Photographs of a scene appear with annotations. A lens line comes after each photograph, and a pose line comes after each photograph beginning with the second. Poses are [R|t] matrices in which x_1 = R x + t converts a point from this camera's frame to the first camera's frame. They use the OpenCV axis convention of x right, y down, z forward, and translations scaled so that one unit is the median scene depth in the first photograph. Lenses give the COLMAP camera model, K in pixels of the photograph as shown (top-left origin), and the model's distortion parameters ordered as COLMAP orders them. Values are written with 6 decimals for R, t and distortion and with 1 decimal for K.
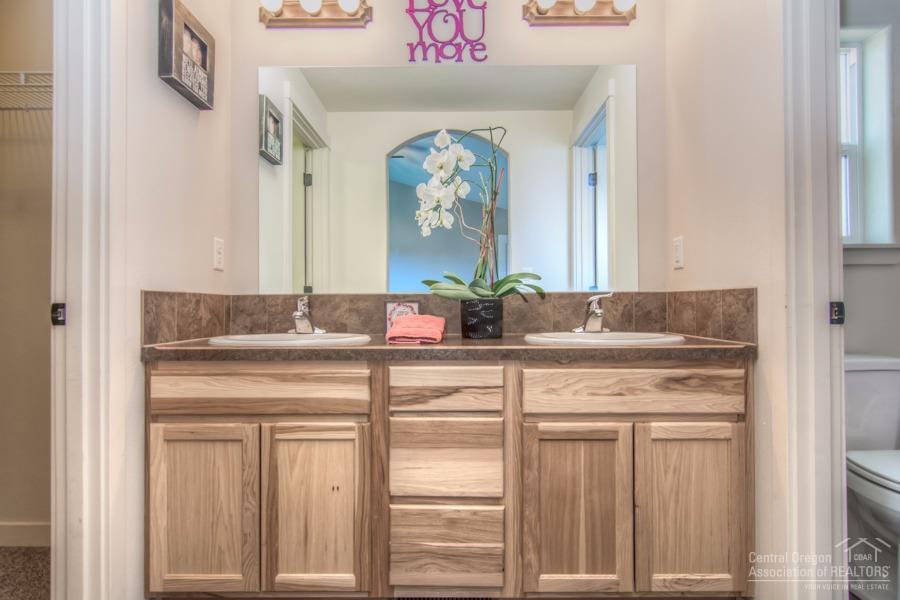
lens RADIAL K [[465.8, 0, 450.0], [0, 465.8, 300.0], [0, 0, 1]] dist [-0.013113, -0.000129]
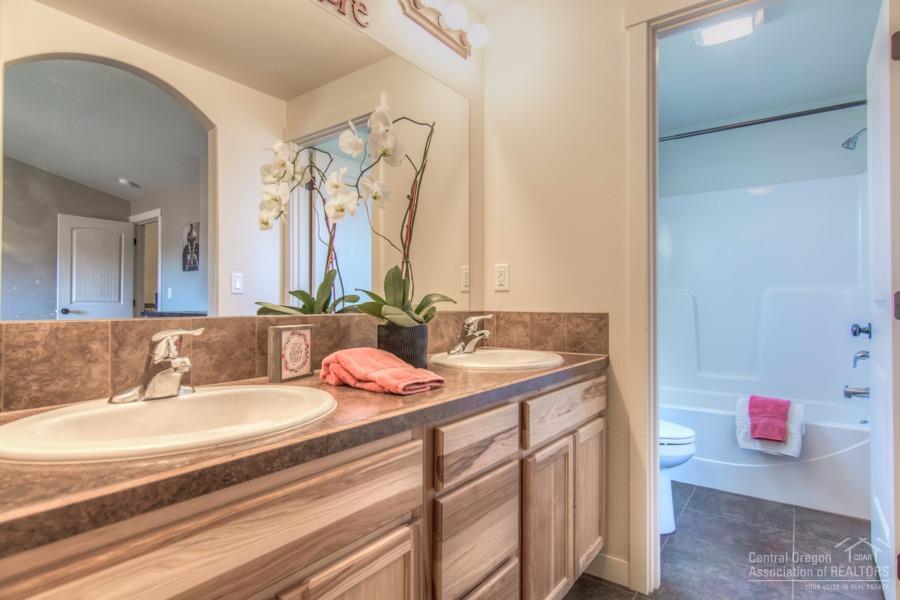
lens RADIAL K [[465.8, 0, 450.0], [0, 465.8, 300.0], [0, 0, 1]] dist [-0.013113, -0.000129]
pose [[0.603769, 0.014363, 0.797030, -0.661718], [-0.010062, 0.999895, -0.010397, -0.043638], [-0.797096, -0.001742, 0.603850, 0.538740]]
